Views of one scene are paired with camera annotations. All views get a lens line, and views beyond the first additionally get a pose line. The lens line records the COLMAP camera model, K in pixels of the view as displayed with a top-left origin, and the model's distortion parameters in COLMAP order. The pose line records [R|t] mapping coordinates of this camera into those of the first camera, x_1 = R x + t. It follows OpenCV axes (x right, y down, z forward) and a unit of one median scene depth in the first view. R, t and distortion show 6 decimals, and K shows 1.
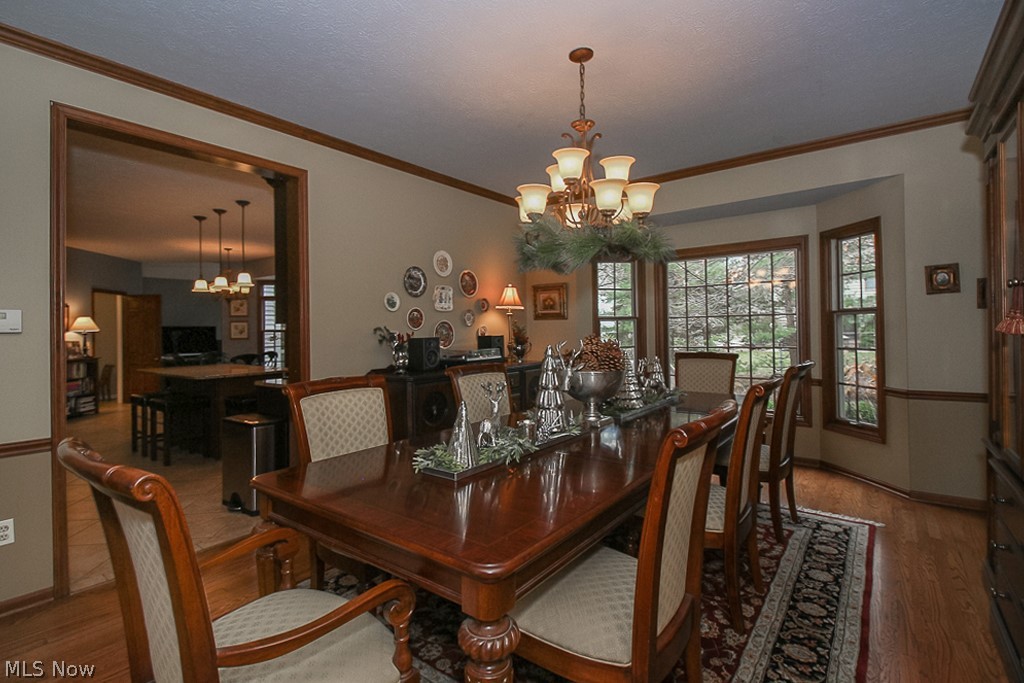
lens RADIAL K [[481.8, 0, 507.2], [0, 481.8, 337.1], [0, 0, 1]] dist [0.002450, -0.000302]
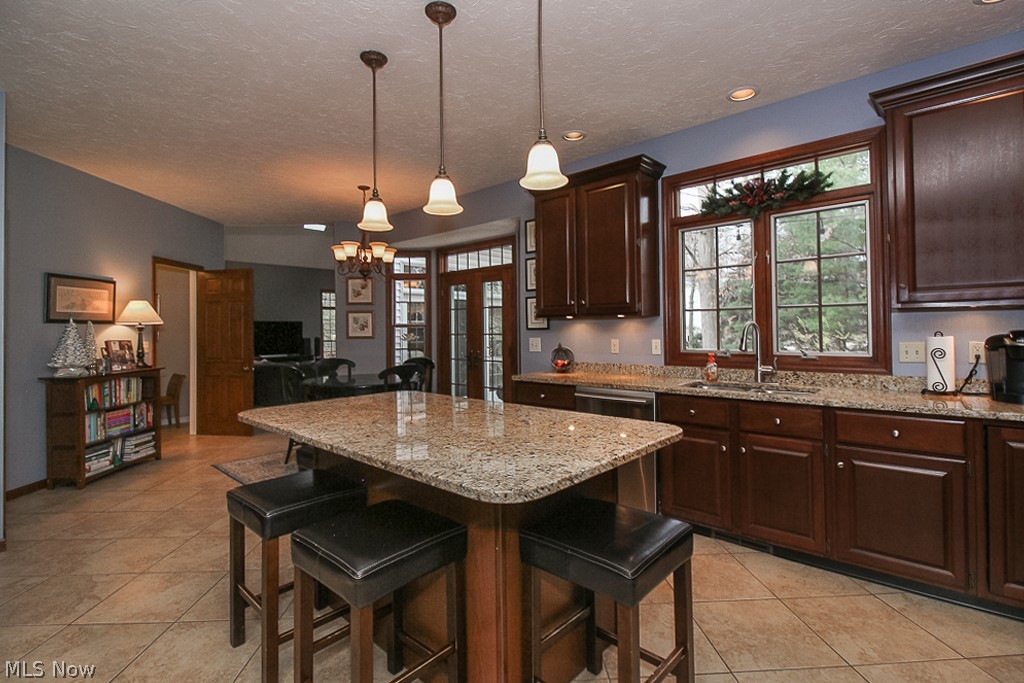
lens RADIAL K [[481.8, 0, 514.5], [0, 481.8, 331.8], [0, 0, 1]] dist [0.002450, -0.000302]
pose [[0.996613, 0.004387, -0.082117, -0.352772], [-0.004997, 0.999961, -0.007223, -0.000466], [0.082082, 0.007609, 0.996597, 0.428926]]
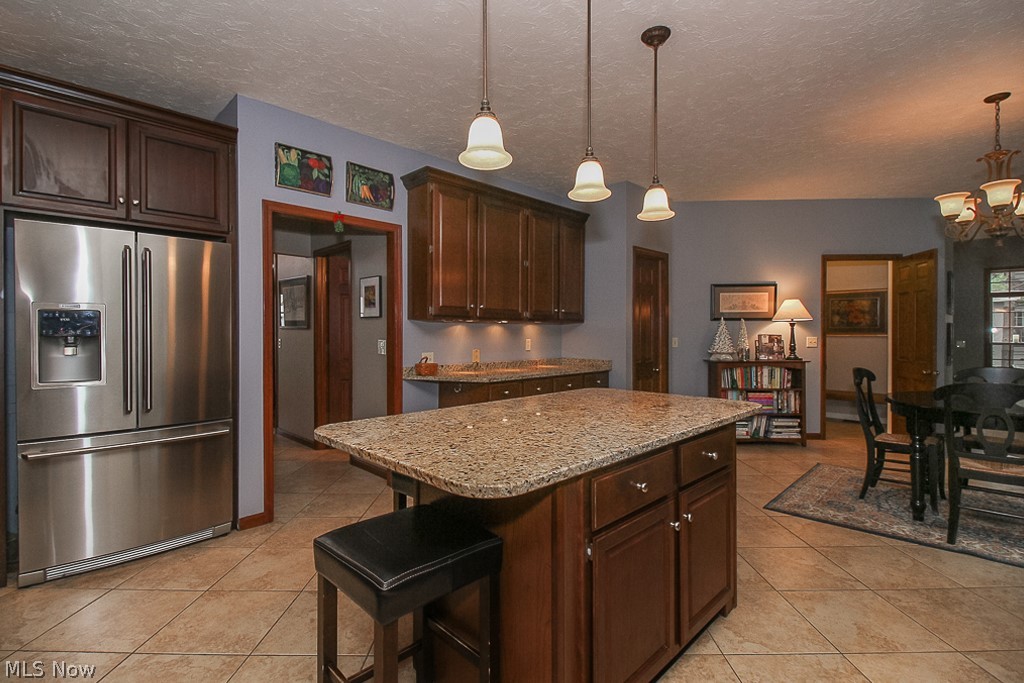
lens RADIAL K [[481.8, 0, 512.1], [0, 481.8, 336.3], [0, 0, 1]] dist [0.002450, -0.000302]
pose [[-0.124668, 0.025107, -0.991881, -0.159795], [-0.008301, 0.999618, 0.026346, -0.003965], [0.992164, 0.011518, -0.124412, 0.681849]]
